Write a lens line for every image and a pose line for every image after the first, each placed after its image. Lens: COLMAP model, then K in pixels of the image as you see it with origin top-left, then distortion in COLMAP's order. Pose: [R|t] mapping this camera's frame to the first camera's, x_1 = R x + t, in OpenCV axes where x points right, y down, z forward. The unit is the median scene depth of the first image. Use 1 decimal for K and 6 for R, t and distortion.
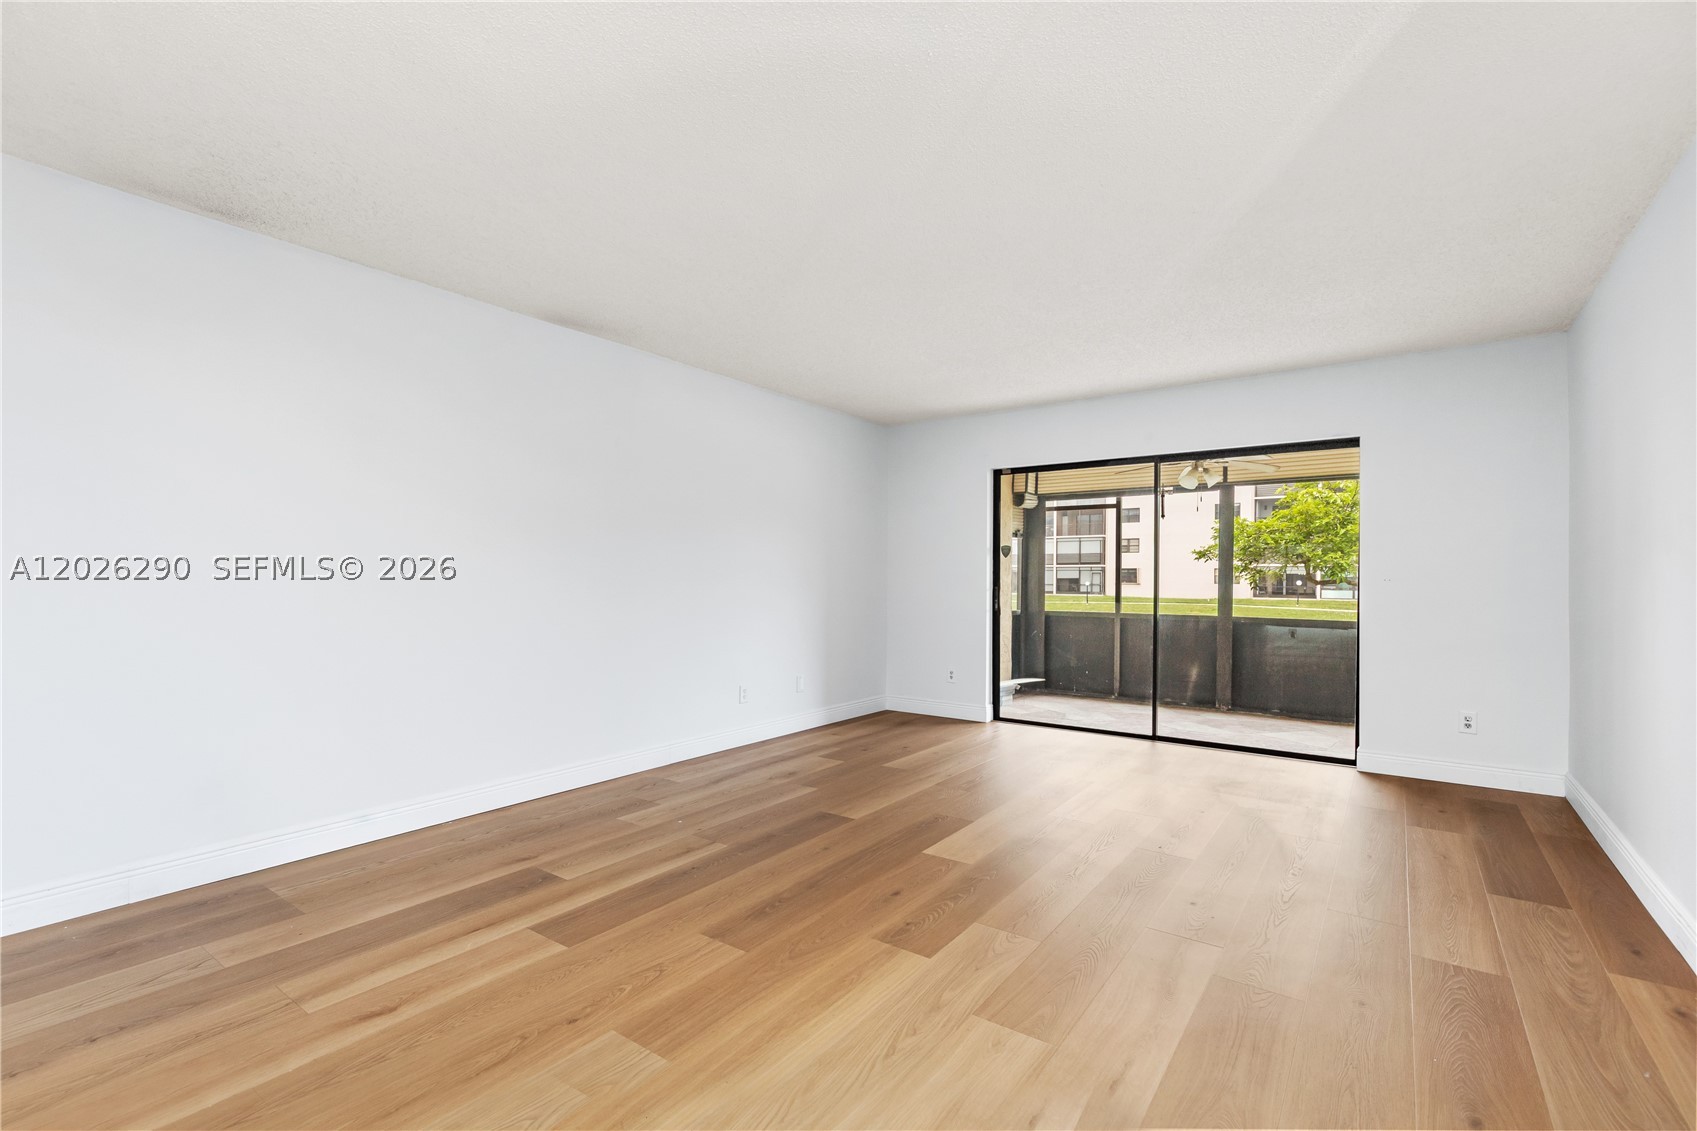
lens RADIAL K [[808.3, 0, 848.5], [0, 808.3, 565.5], [0, 0, 1]] dist [0.014183, -0.000682]
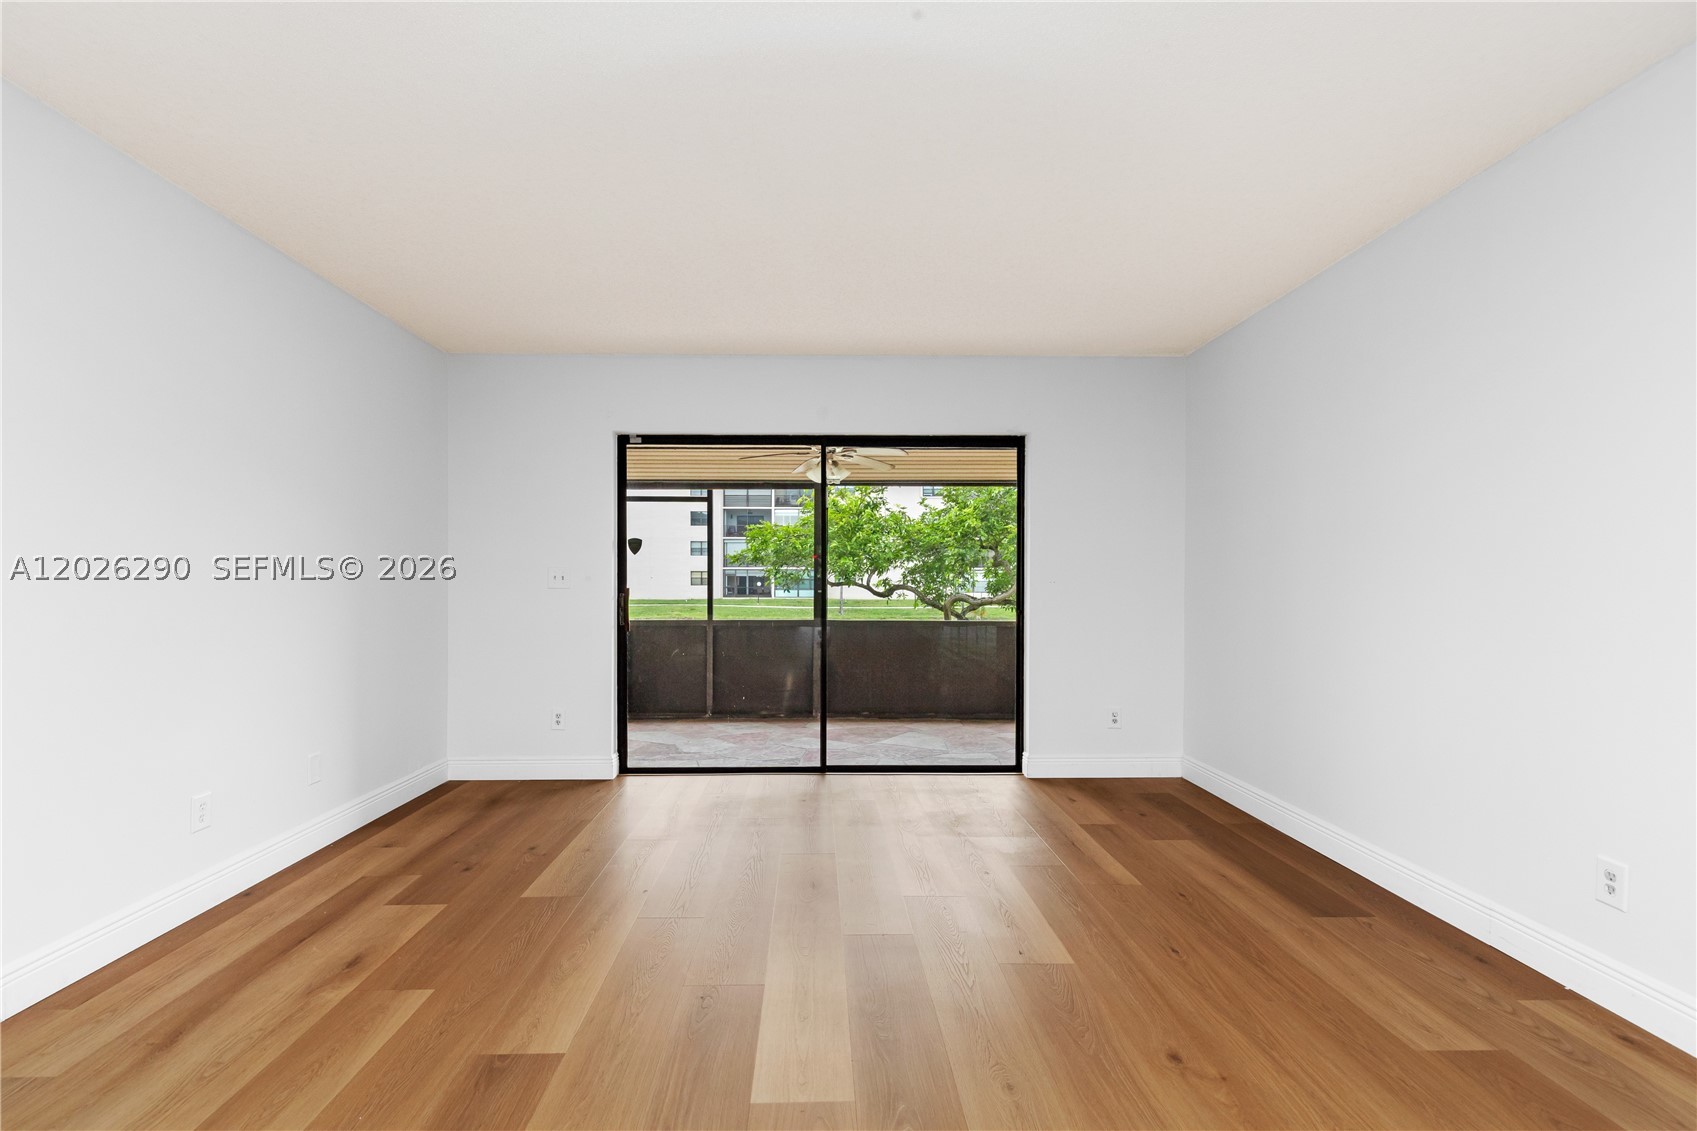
lens RADIAL K [[780.3, 0, 844.0], [0, 780.3, 583.1], [0, 0, 1]] dist [0.010544, -0.000913]
pose [[0.794652, -0.007125, 0.607023, -0.104705], [-0.004508, 0.999834, 0.017637, 0.002867], [-0.607048, -0.016752, 0.794488, 0.348676]]
